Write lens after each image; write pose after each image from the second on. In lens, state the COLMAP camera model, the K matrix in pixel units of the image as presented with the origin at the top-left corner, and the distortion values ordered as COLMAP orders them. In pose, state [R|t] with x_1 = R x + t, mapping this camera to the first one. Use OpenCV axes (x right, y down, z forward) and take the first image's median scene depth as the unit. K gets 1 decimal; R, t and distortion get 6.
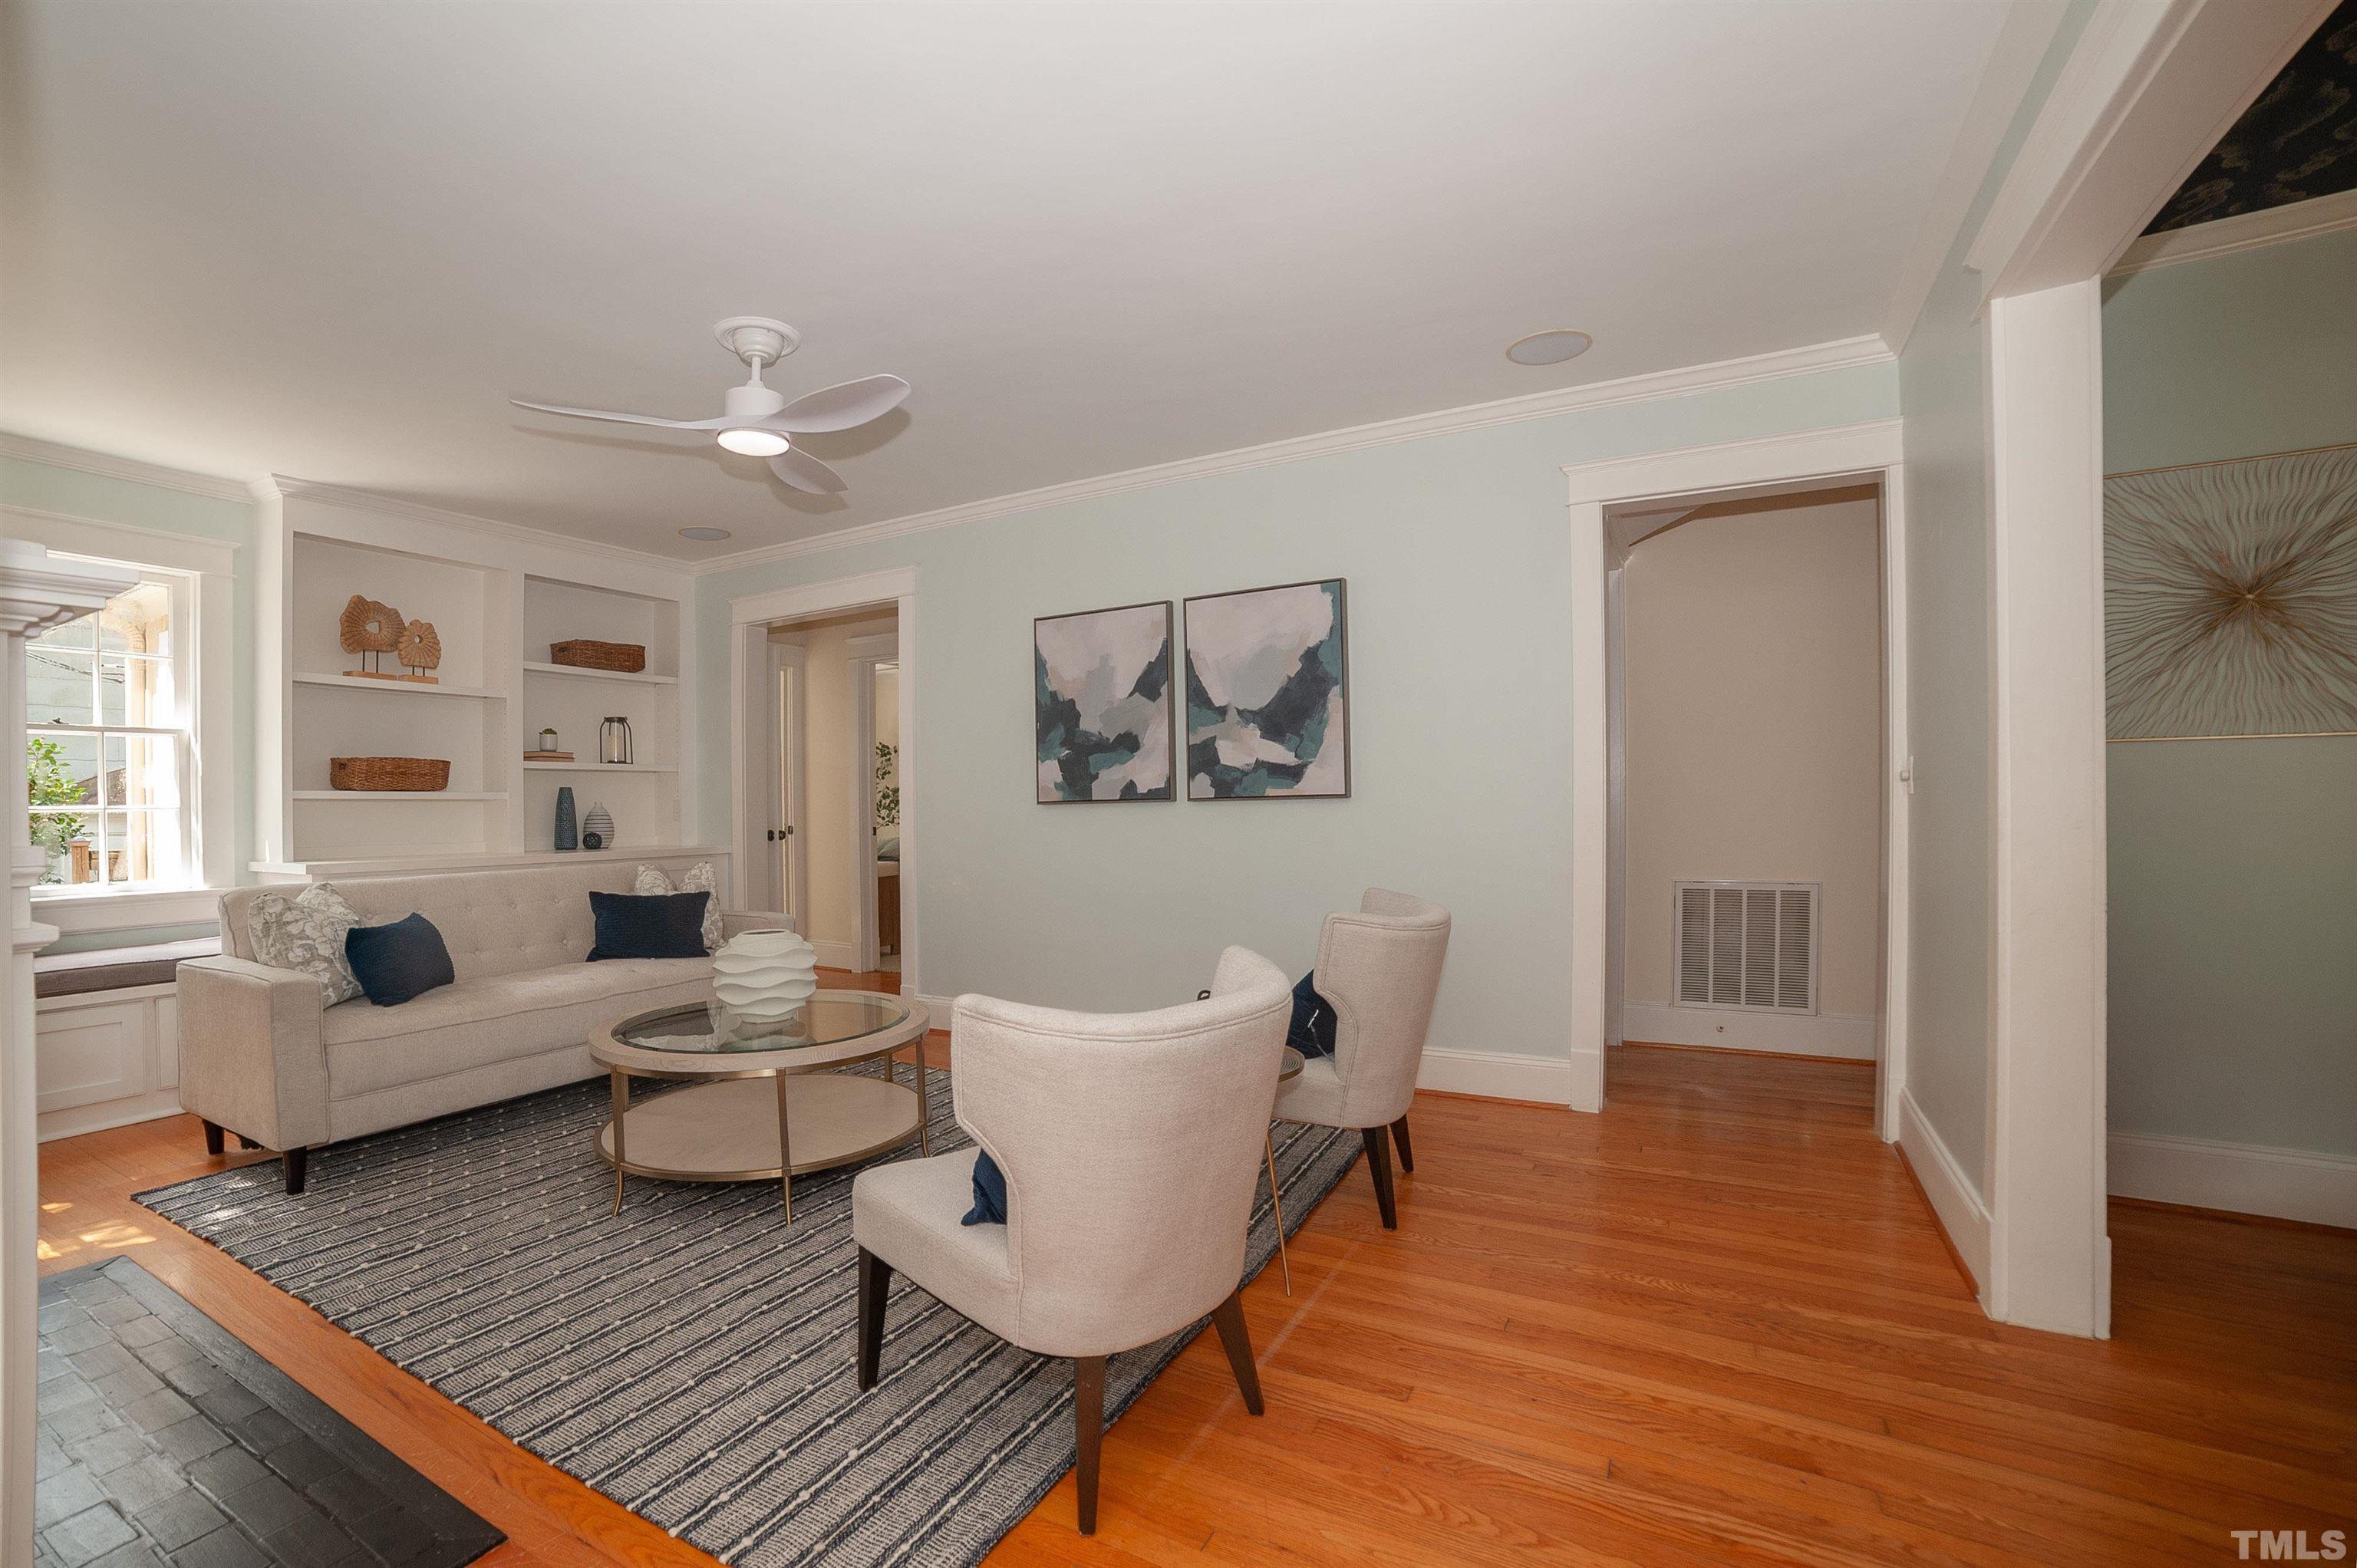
lens RADIAL K [[936.3, 0, 1183.6], [0, 936.3, 782.3], [0, 0, 1]] dist [-0.055160, 0.000123]
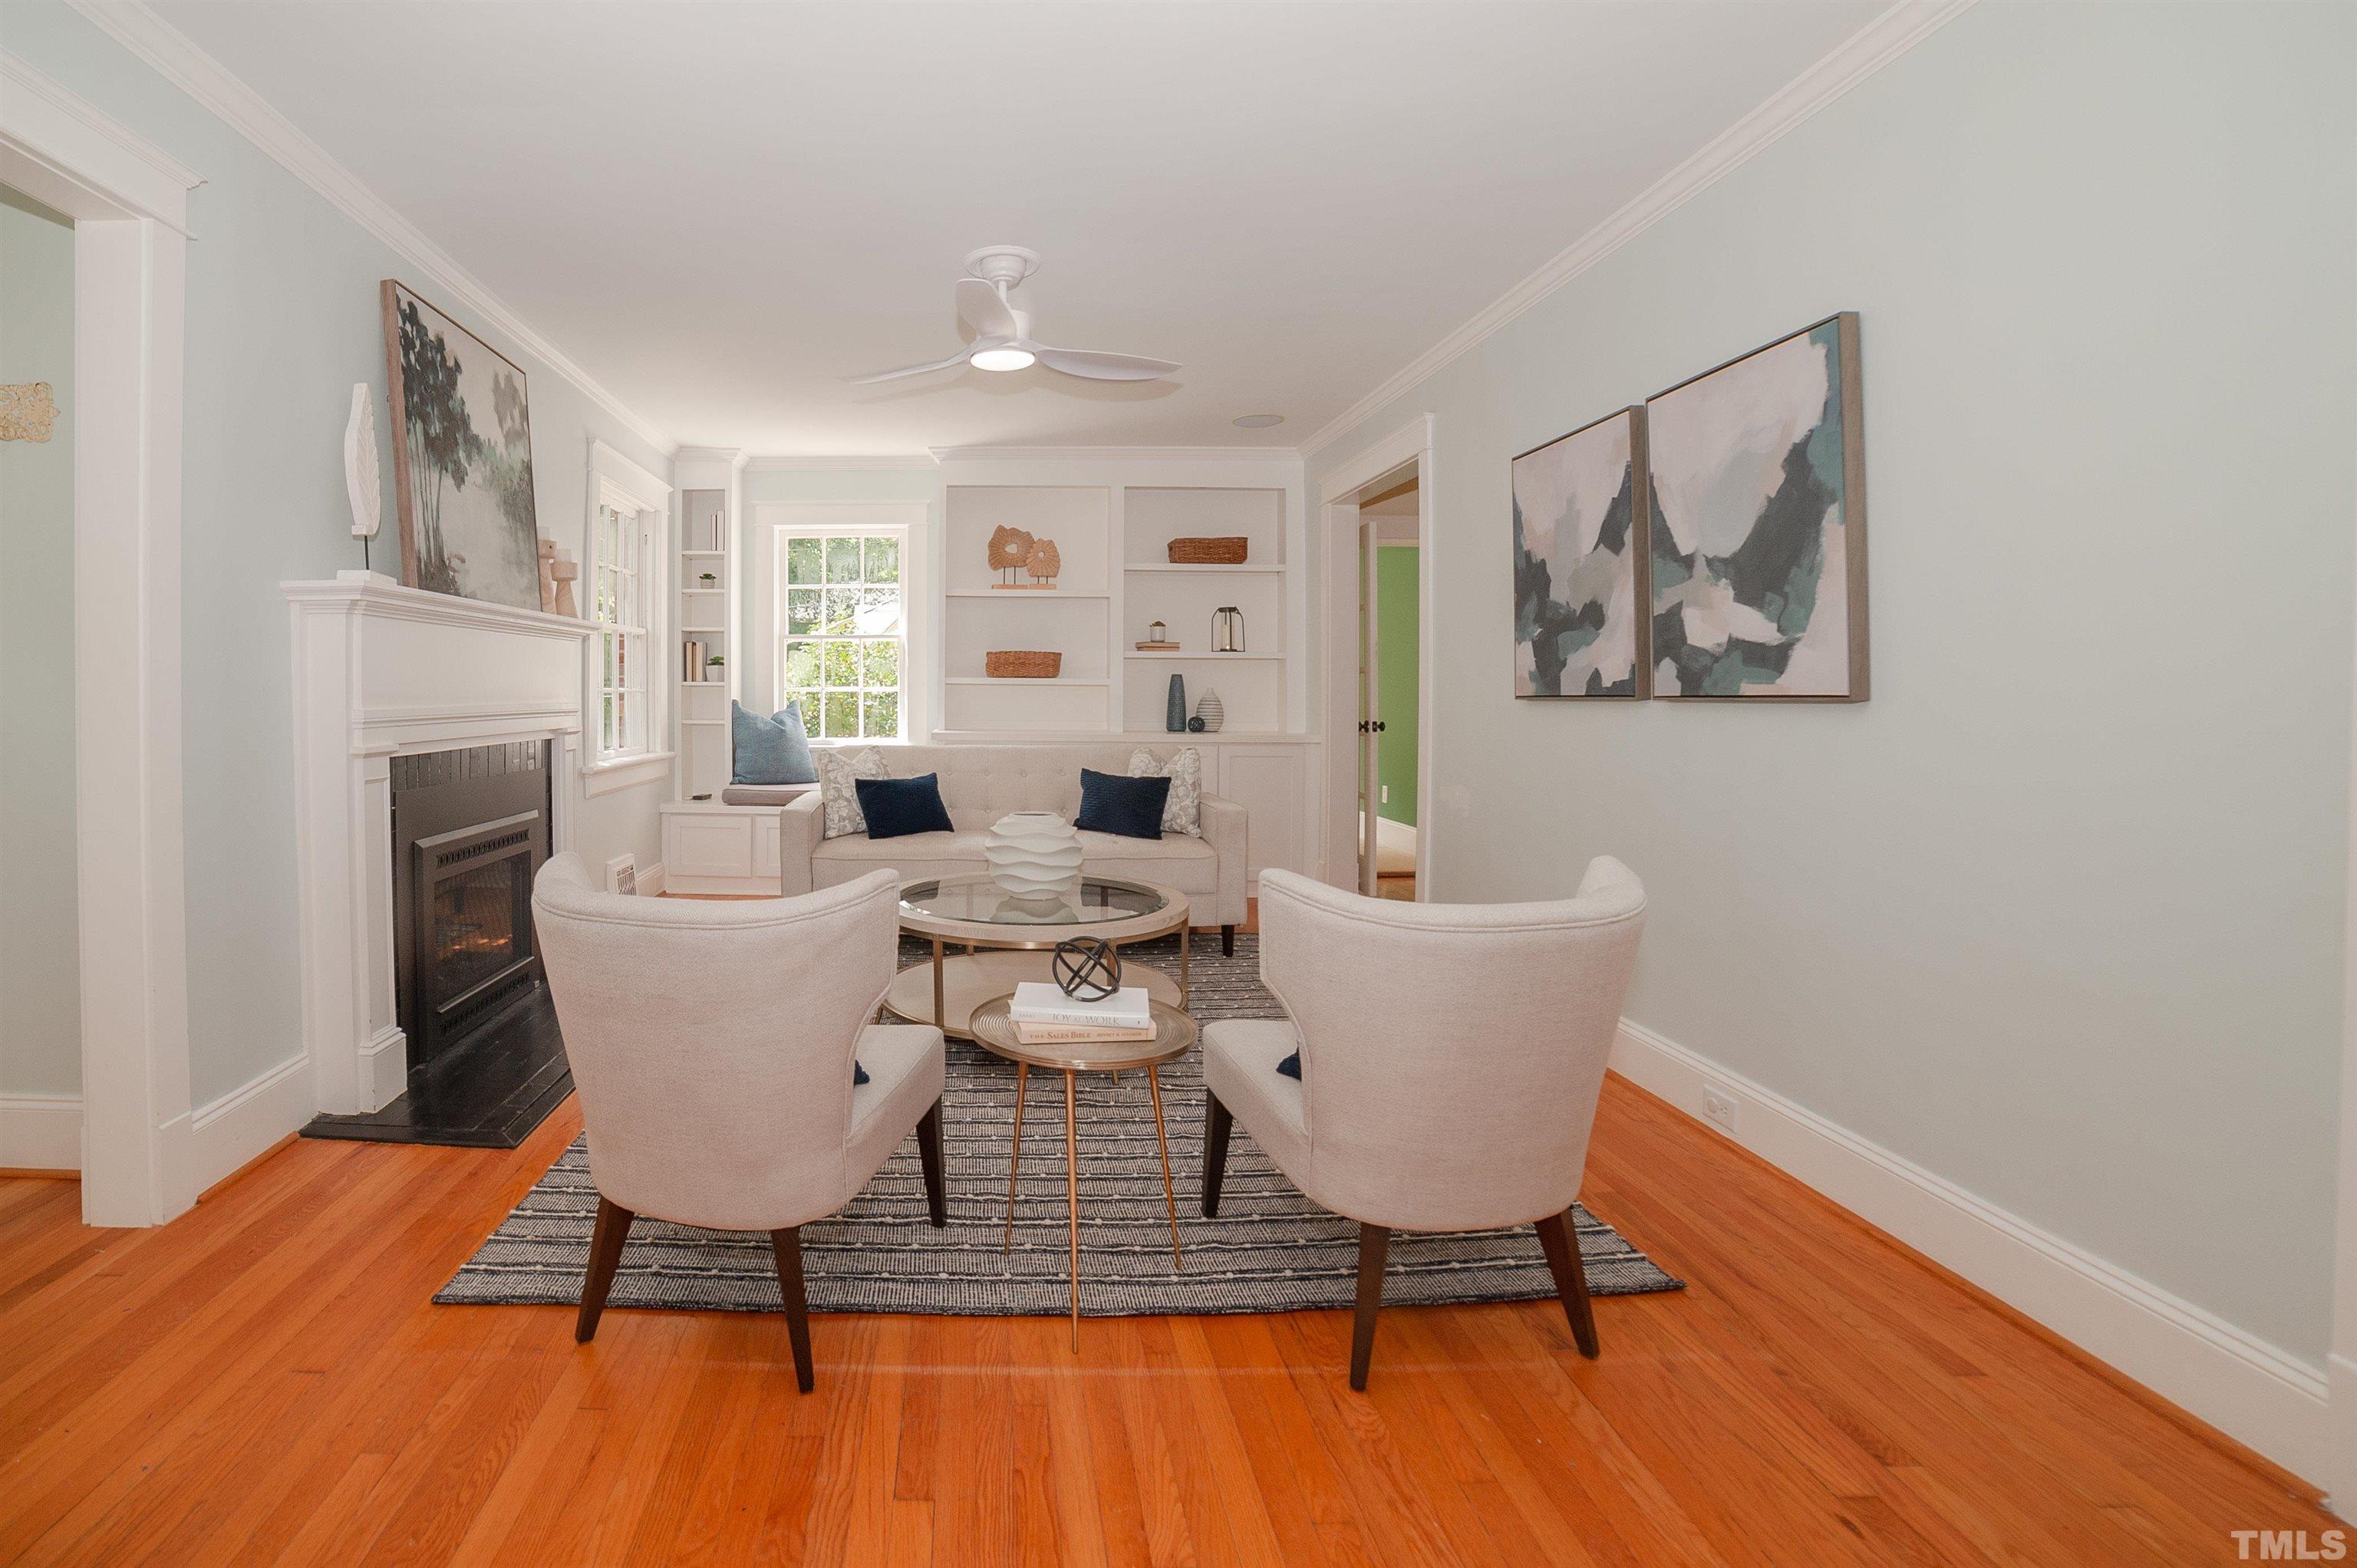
lens RADIAL K [[1127.3, 0, 1178.1], [0, 1127.3, 655.3], [0, 0, 1]] dist [-0.001337, -0.000051]
pose [[0.552652, -0.008925, -0.833364, 0.491653], [0.004042, 0.999960, -0.008028, -0.006966], [0.833402, 0.001068, 0.552666, 0.275292]]
